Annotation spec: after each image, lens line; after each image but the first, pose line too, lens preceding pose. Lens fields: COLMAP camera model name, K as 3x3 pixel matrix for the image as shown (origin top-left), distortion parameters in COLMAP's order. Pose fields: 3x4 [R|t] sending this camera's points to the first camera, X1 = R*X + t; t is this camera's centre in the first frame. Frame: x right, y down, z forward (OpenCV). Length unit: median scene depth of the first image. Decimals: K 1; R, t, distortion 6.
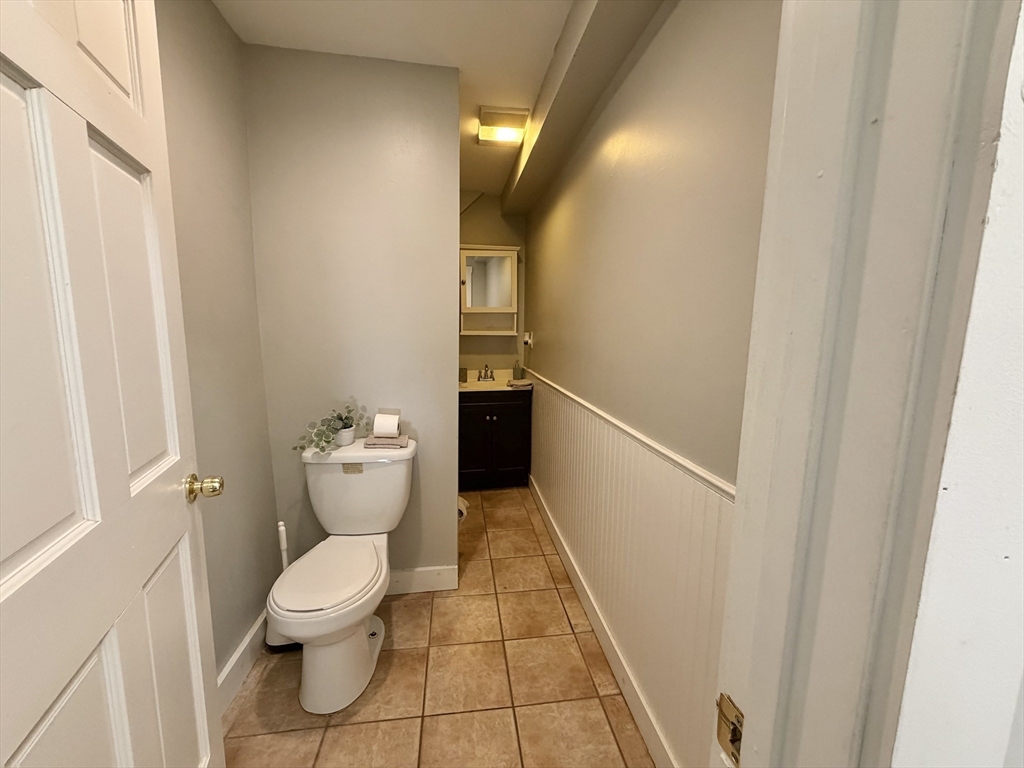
lens RADIAL K [[408.3, 0, 509.4], [0, 408.3, 385.5], [0, 0, 1]] dist [0.000381, -0.000182]
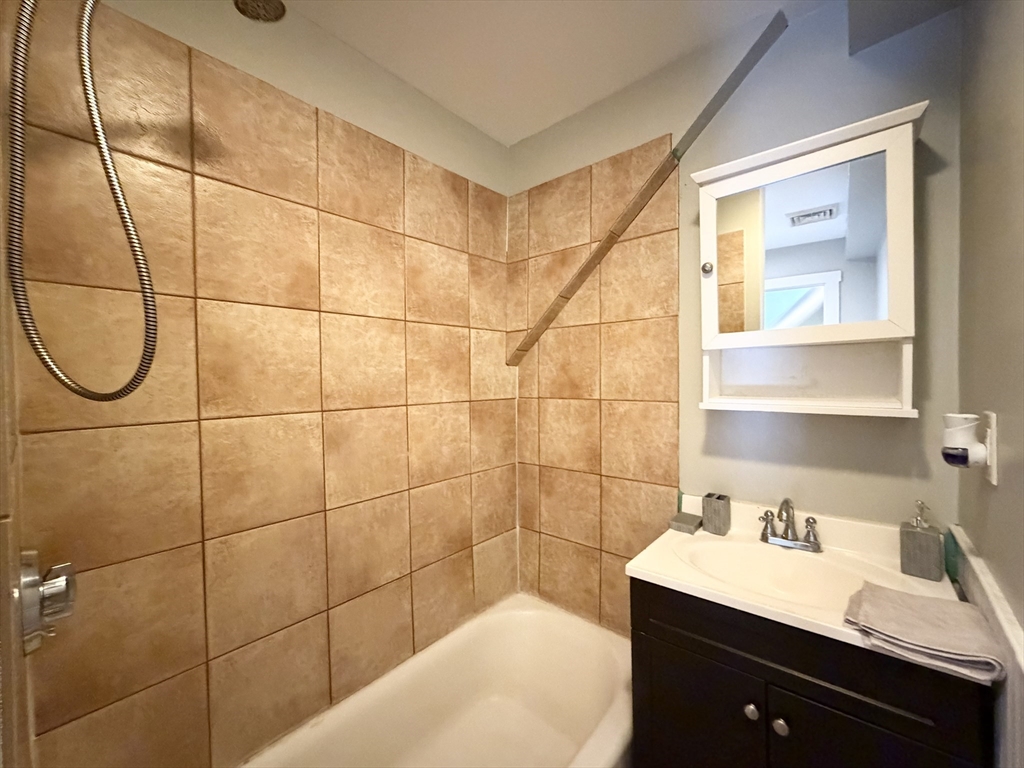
lens RADIAL K [[408.3, 0, 512.5], [0, 408.3, 384.6], [0, 0, 1]] dist [0.000381, -0.000182]
pose [[0.658387, -0.003800, -0.752670, 0.062764], [-0.085556, 0.993128, -0.079852, -0.132499], [0.747801, 0.116969, 0.653538, 0.820333]]
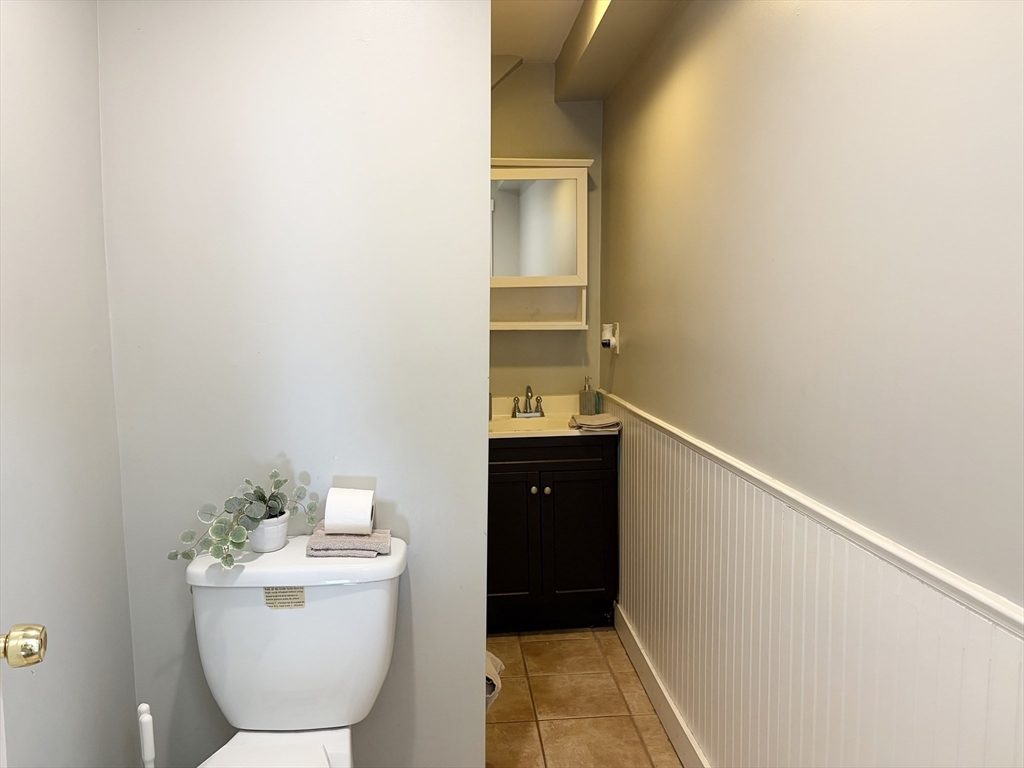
lens RADIAL K [[773.7, 0, 517.3], [0, 773.7, 381.7], [0, 0, 1]] dist [0.015370, -0.013801]
pose [[0.999024, -0.006258, -0.043721, -0.037126], [0.004073, 0.998747, -0.049879, -0.010303], [0.043978, 0.049653, 0.997798, 0.028919]]
